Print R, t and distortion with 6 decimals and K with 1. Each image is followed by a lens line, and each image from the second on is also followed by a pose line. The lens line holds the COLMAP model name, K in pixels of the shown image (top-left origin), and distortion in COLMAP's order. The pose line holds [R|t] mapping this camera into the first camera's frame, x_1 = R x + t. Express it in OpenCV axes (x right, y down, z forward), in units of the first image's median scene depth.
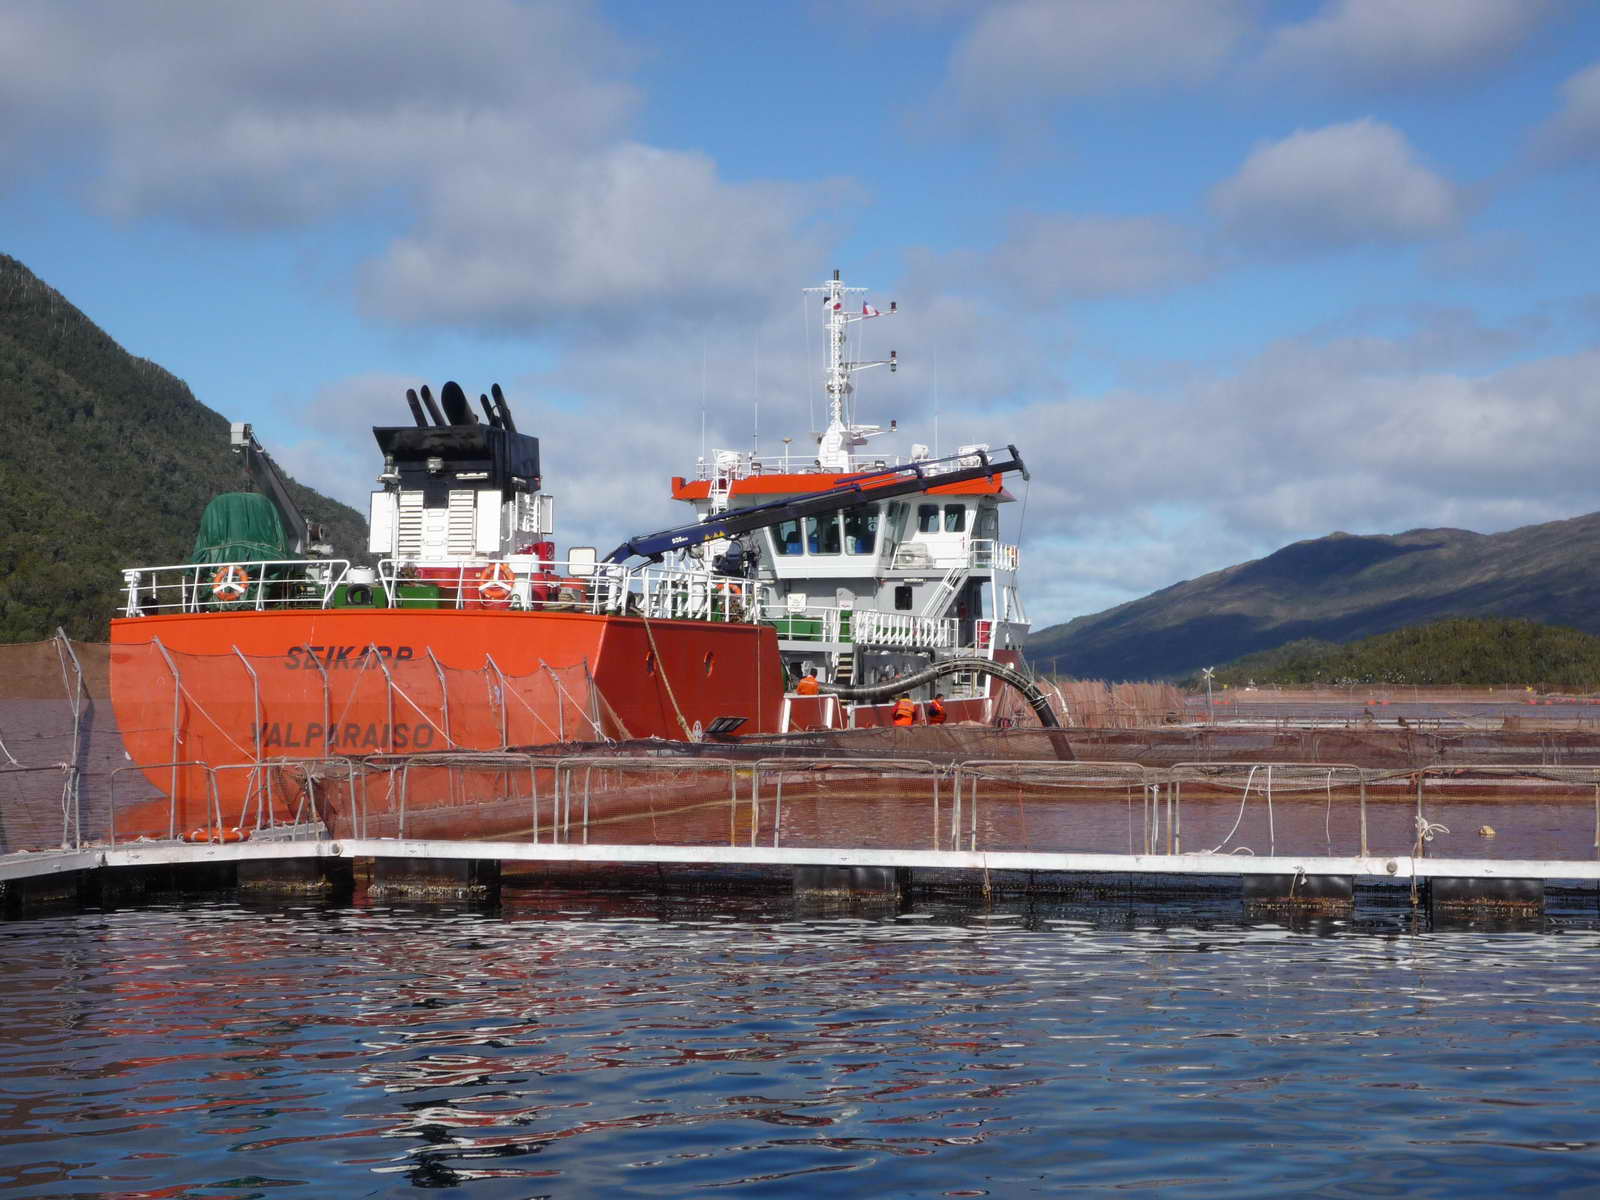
lens RADIAL K [[2663.2, 0, 800.0], [0, 2663.2, 600.0], [0, 0, 1]] dist [-0.025813, -0.050807]
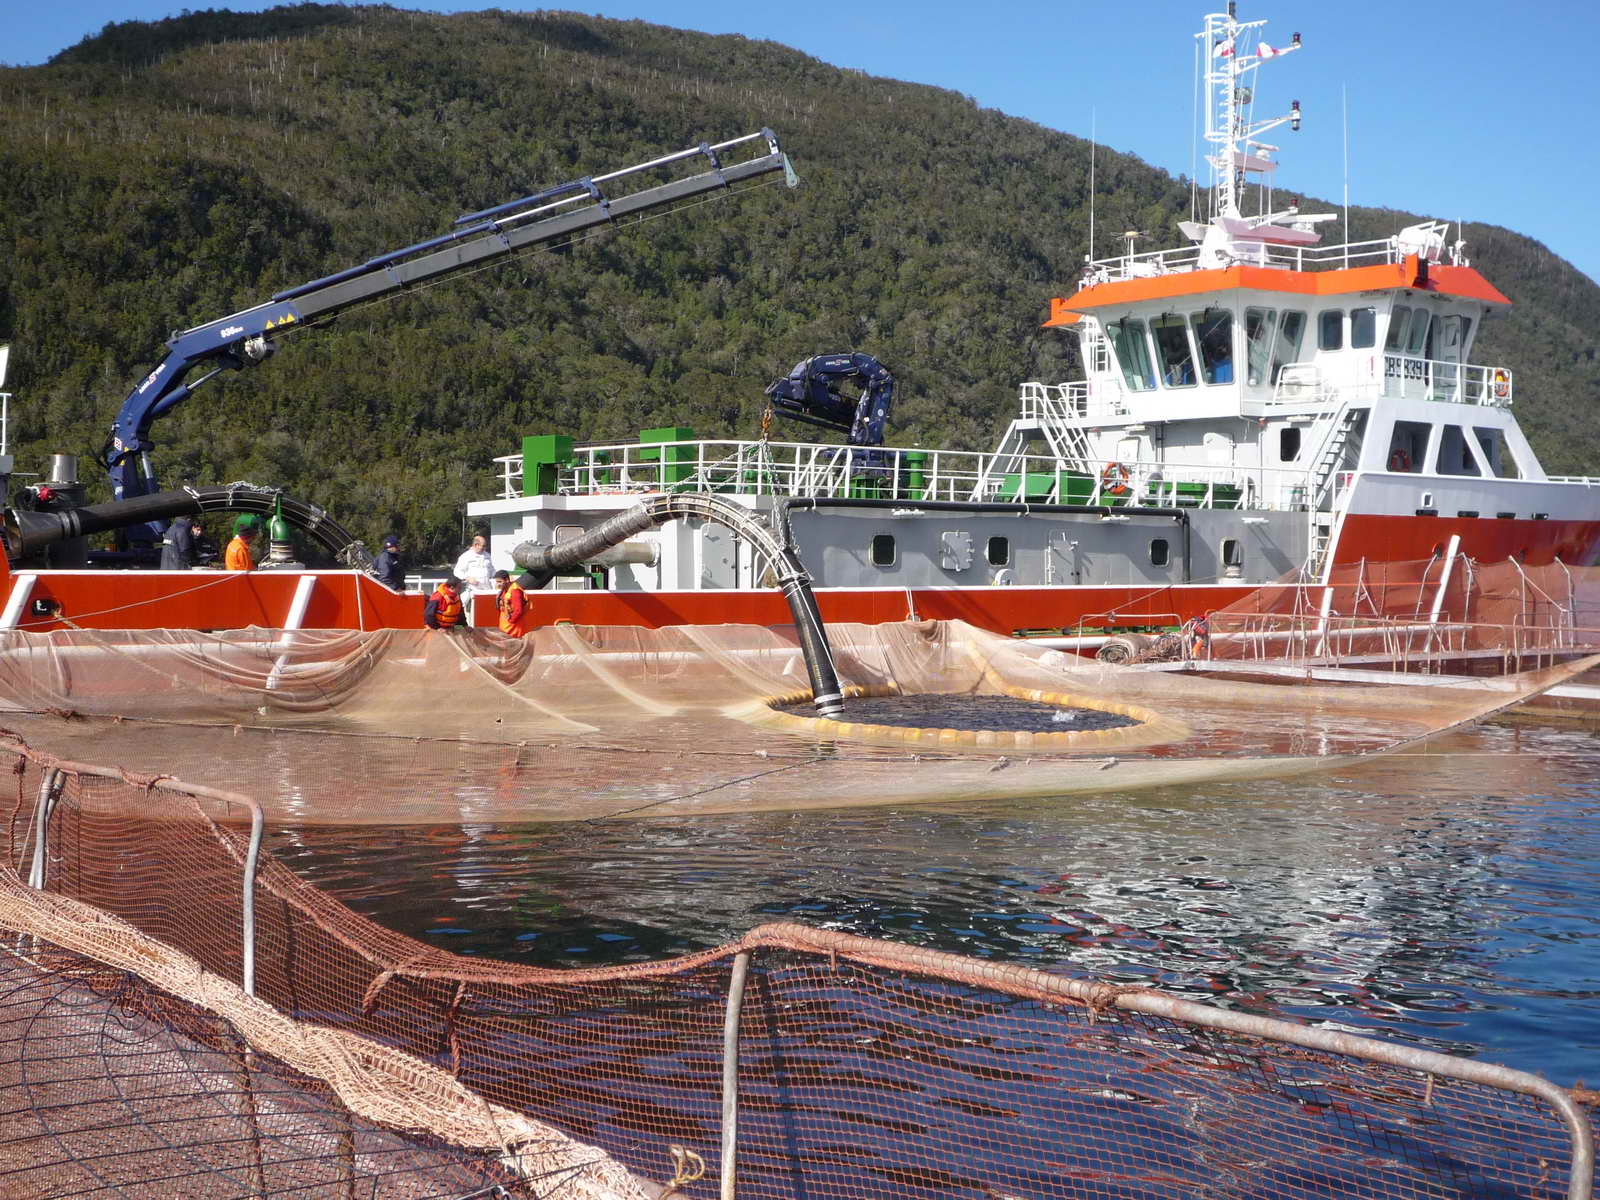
lens RADIAL K [[2002.2, 0, 816.4], [0, 2002.2, 612.0], [0, 0, 1]] dist [-0.094251, 0.023692]
pose [[0.796321, 0.024649, -0.604372, 0.260032], [0.007905, 0.998660, 0.051146, 0.015764], [0.604823, -0.045506, 0.795059, 0.496848]]
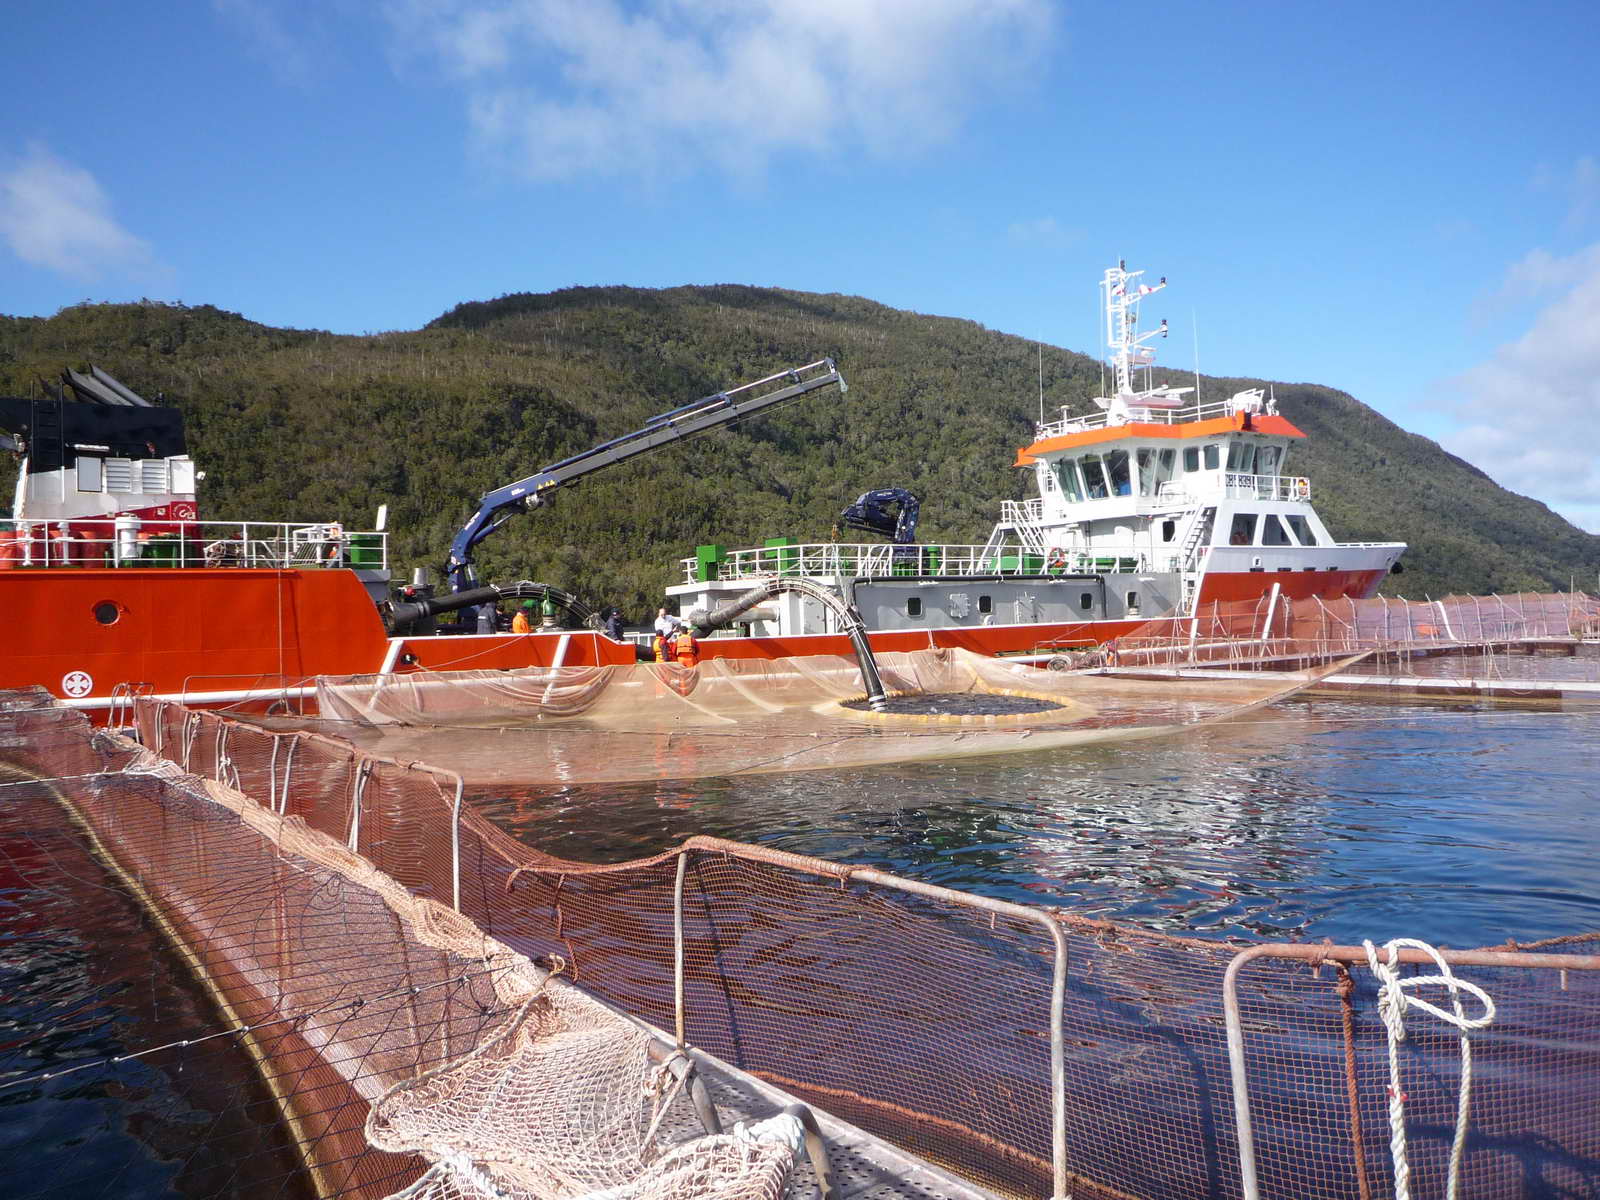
lens RADIAL K [[1221.3, 0, 807.8], [0, 1221.3, 595.4], [0, 0, 1]] dist [-0.000430, -0.059045]
pose [[0.749819, -0.028270, -0.661038, 0.269650], [0.045914, 0.998902, 0.009361, 0.014858], [0.660048, -0.037370, 0.750294, 0.497539]]
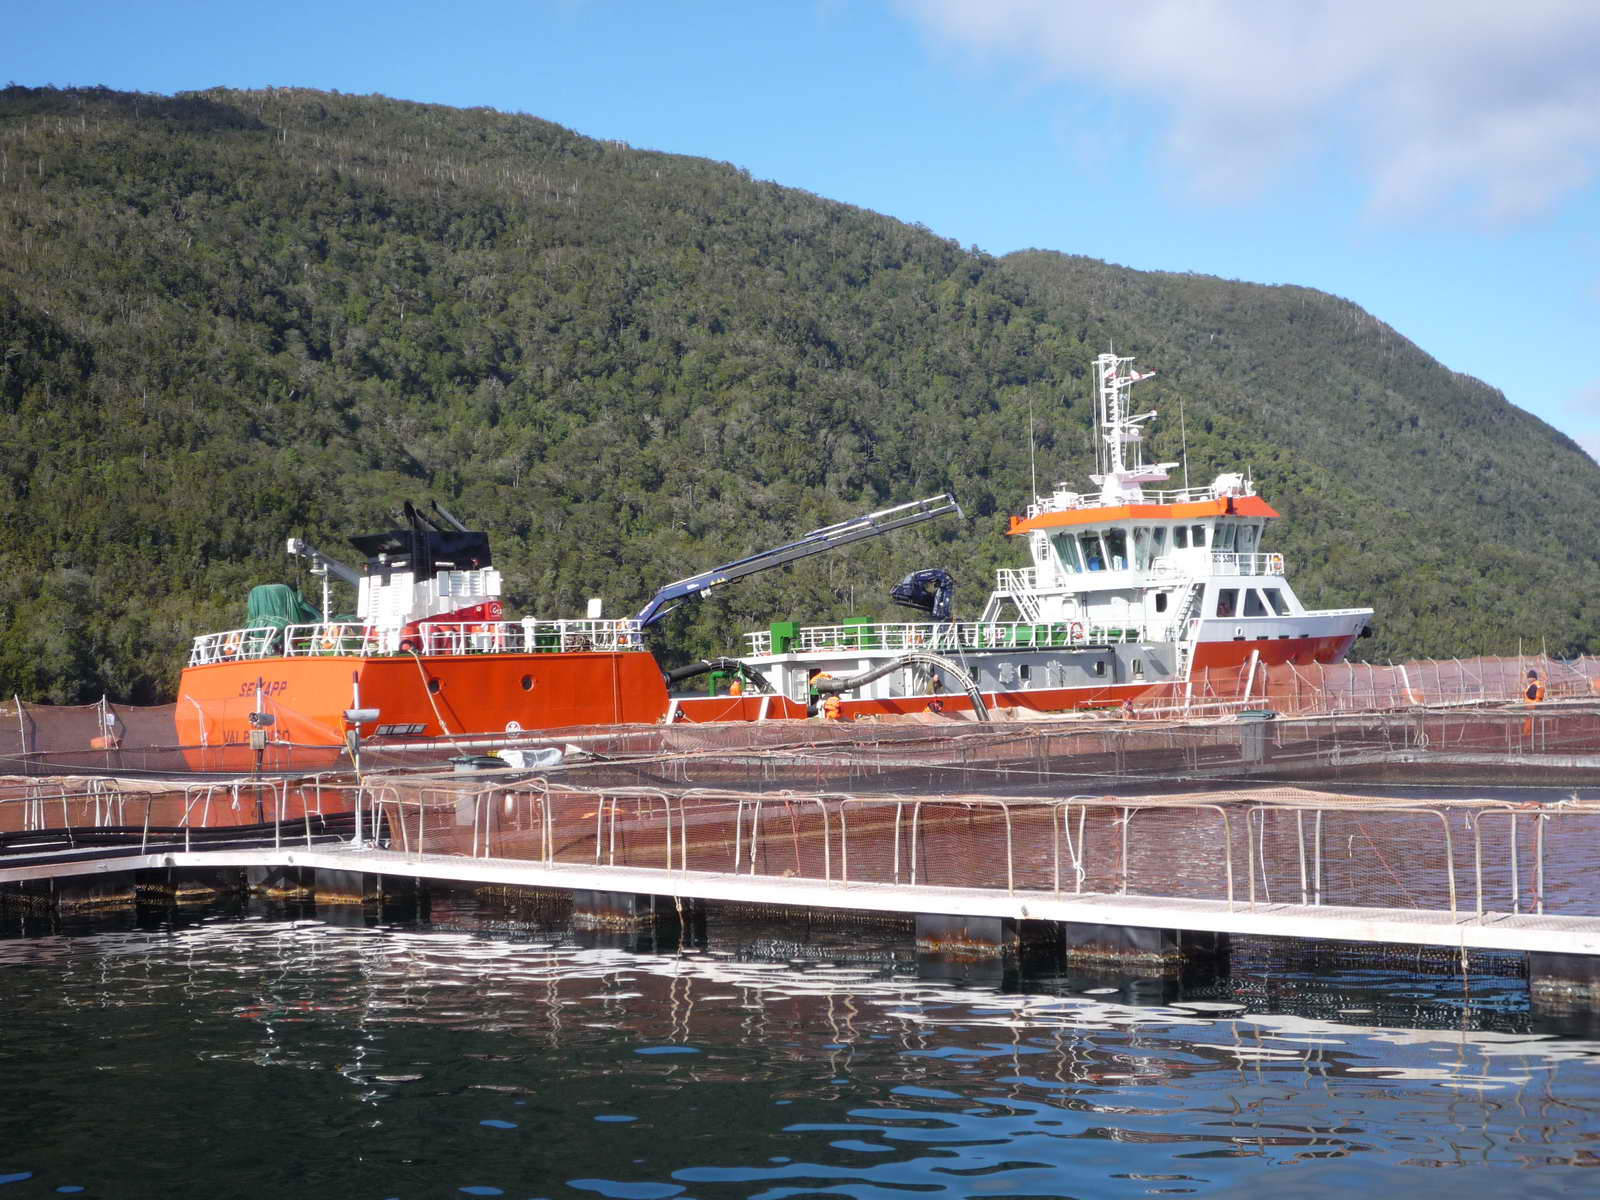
lens RADIAL K [[2270.6, 0, 831.3], [0, 2270.6, 635.2], [0, 0, 1]] dist [-0.137853, 0.110271]
pose [[0.858899, -0.035923, -0.510884, 0.447581], [0.048597, 0.998753, 0.011474, -0.005254], [0.509834, -0.034682, 0.859573, 0.005432]]
